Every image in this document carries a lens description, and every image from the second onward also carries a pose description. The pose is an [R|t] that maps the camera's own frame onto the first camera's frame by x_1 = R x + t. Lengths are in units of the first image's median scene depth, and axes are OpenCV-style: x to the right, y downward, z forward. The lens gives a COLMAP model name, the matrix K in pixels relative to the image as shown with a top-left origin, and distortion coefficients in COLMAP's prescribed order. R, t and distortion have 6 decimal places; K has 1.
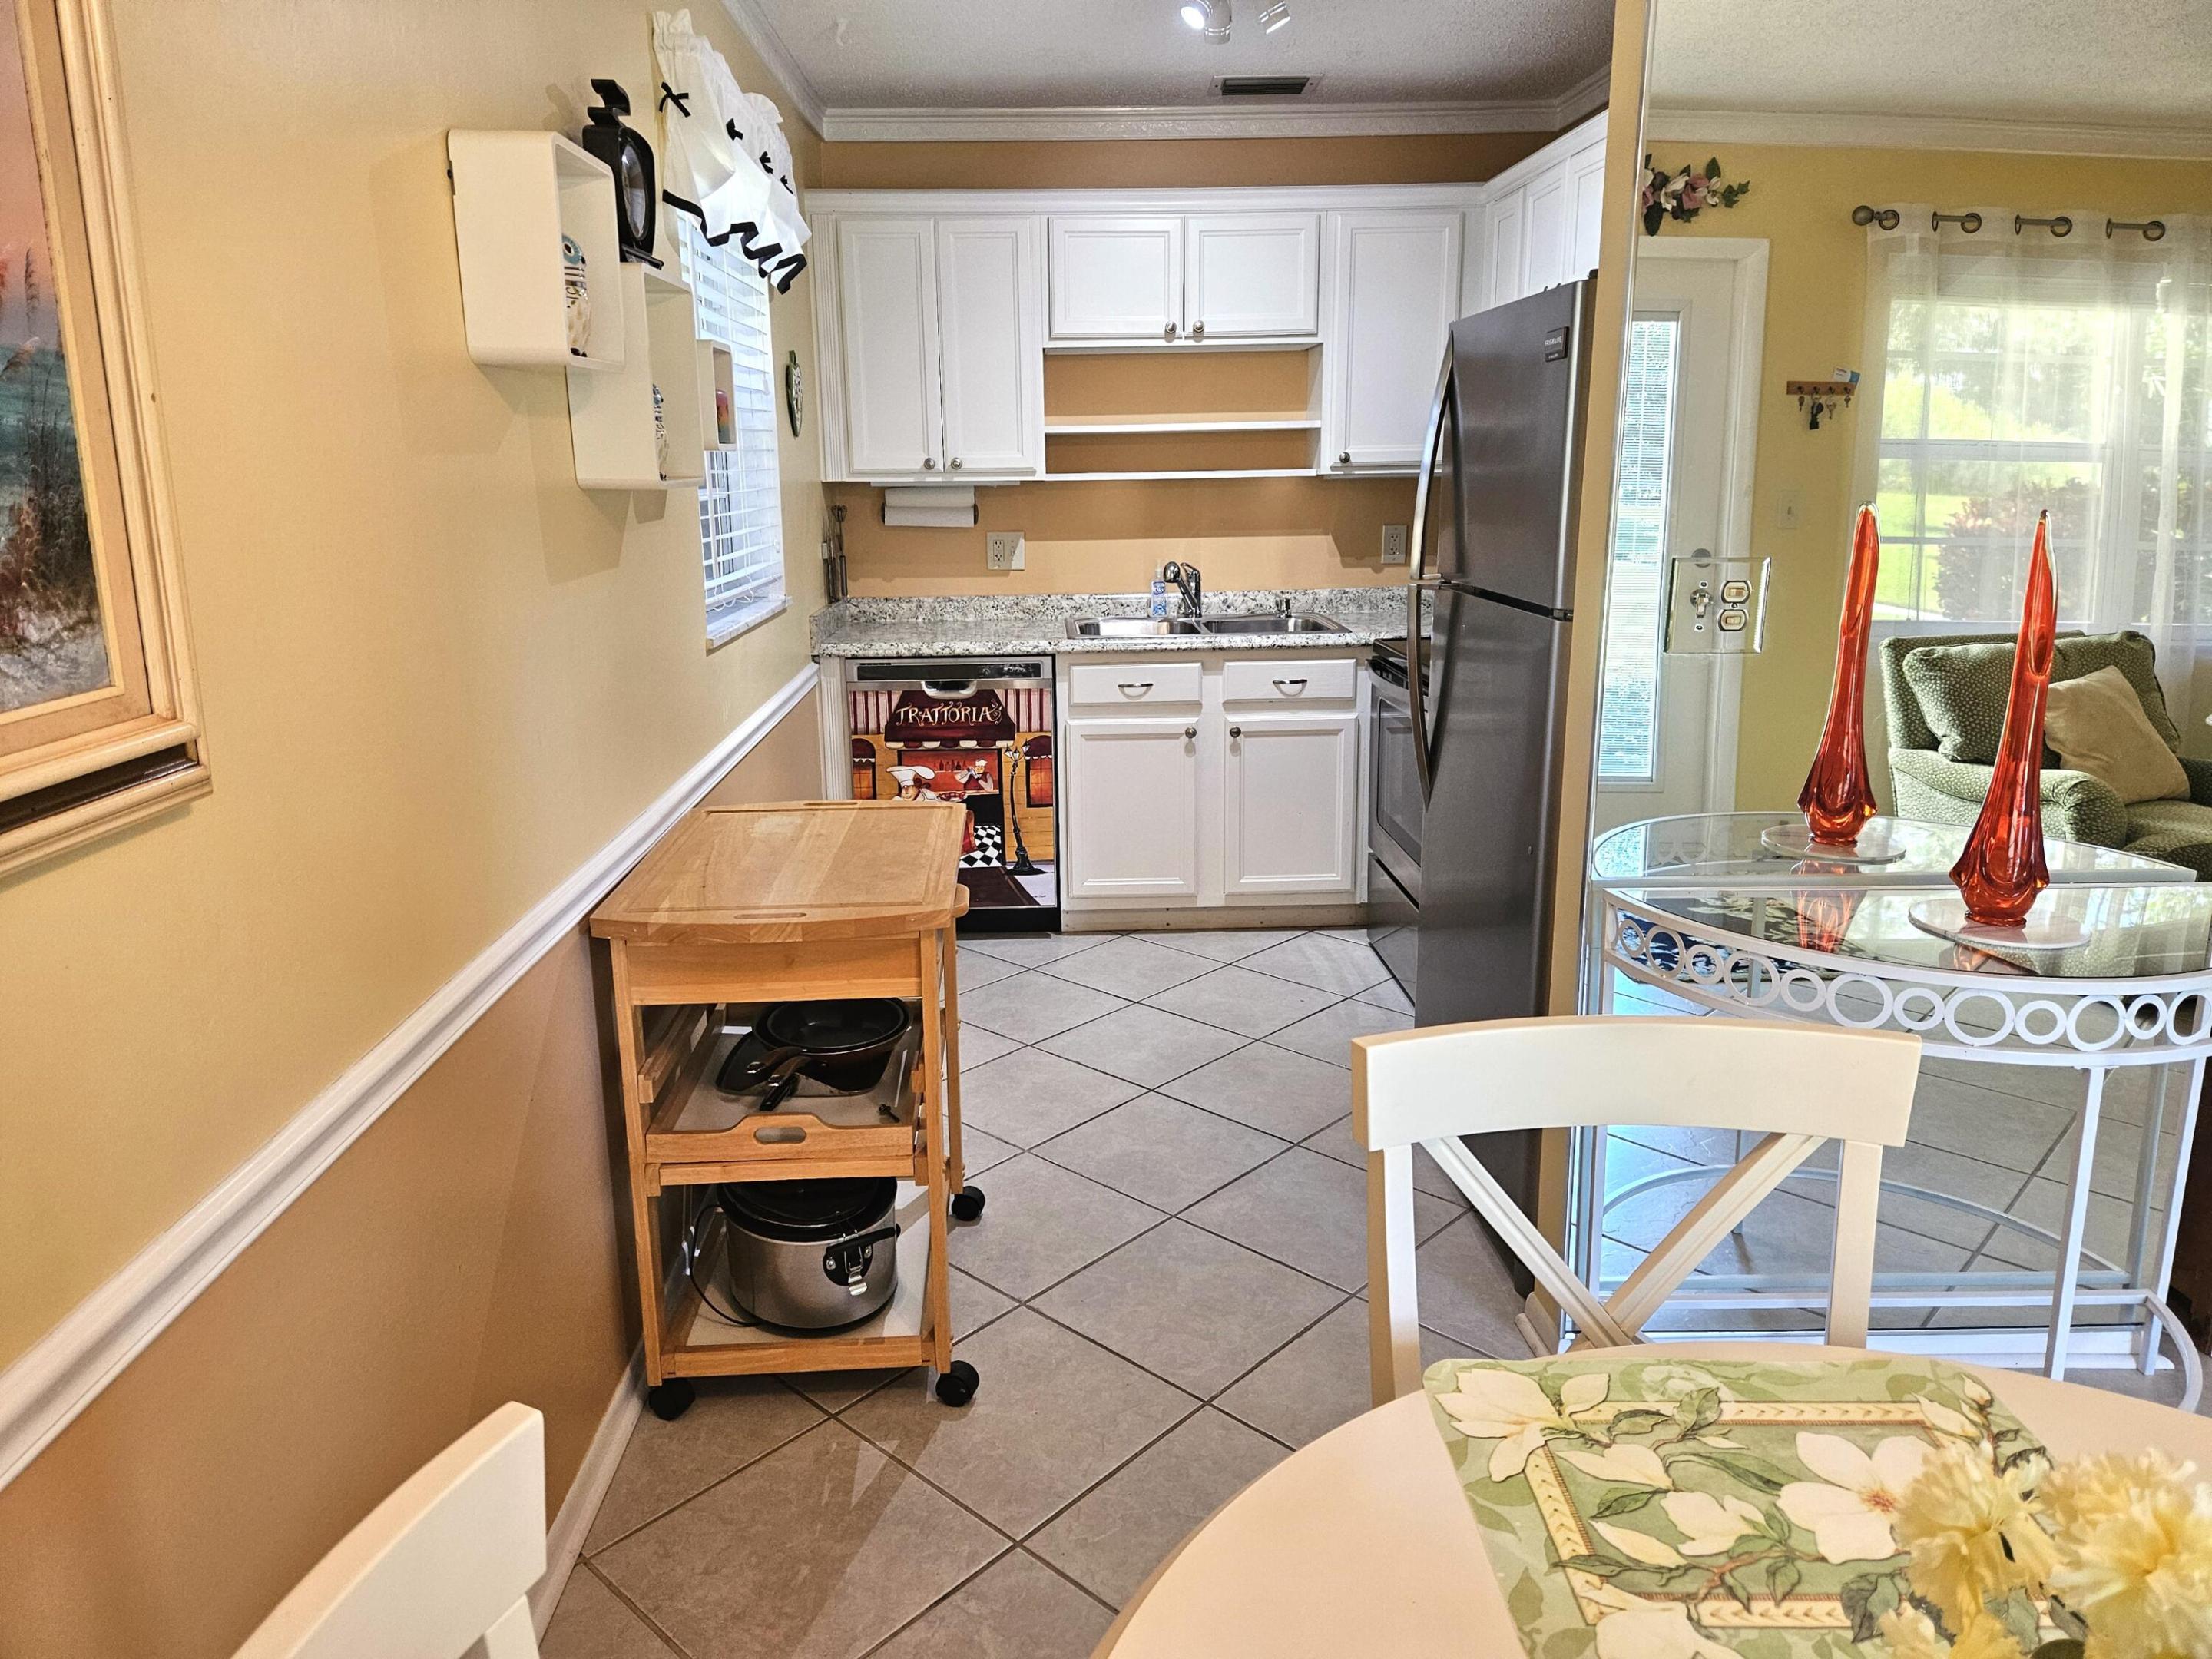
lens RADIAL K [[1515.4, 0, 1096.6], [0, 1515.4, 825.4], [0, 0, 1]] dist [0.069153, -0.059346]
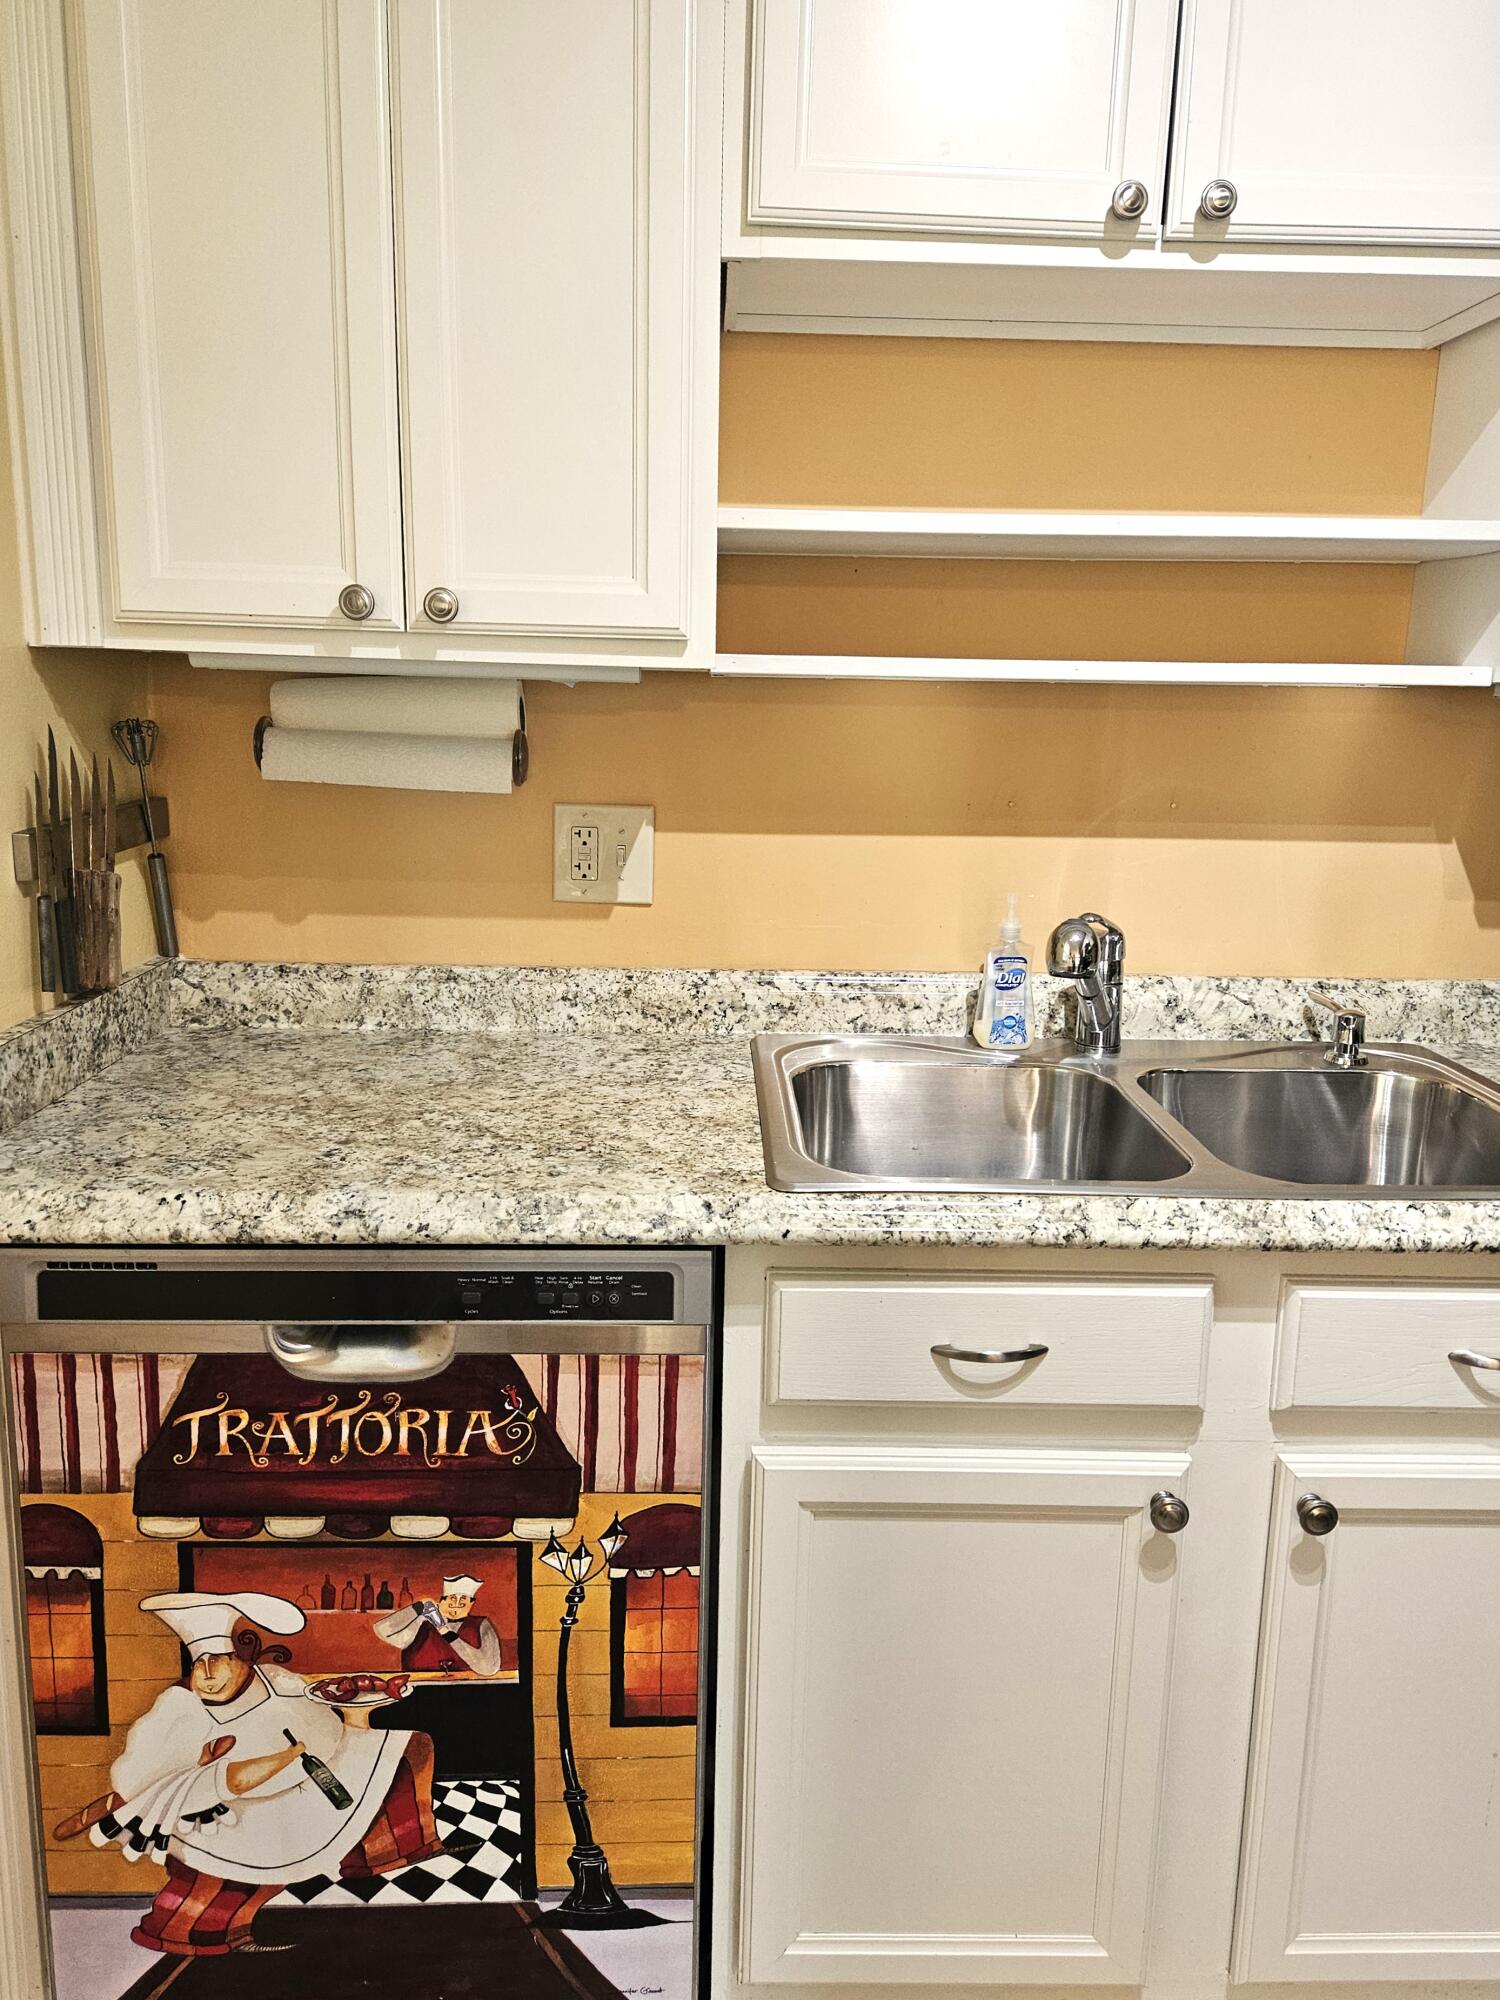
lens RADIAL K [[1581.6, 0, 753.2], [0, 1581.6, 995.4], [0, 0, 1]] dist [0.044505, -0.003529]
pose [[0.999310, 0.037036, -0.002696, -0.022186], [-0.037116, 0.998437, -0.041773, -0.145982], [0.001145, 0.041844, 0.999124, 0.678791]]
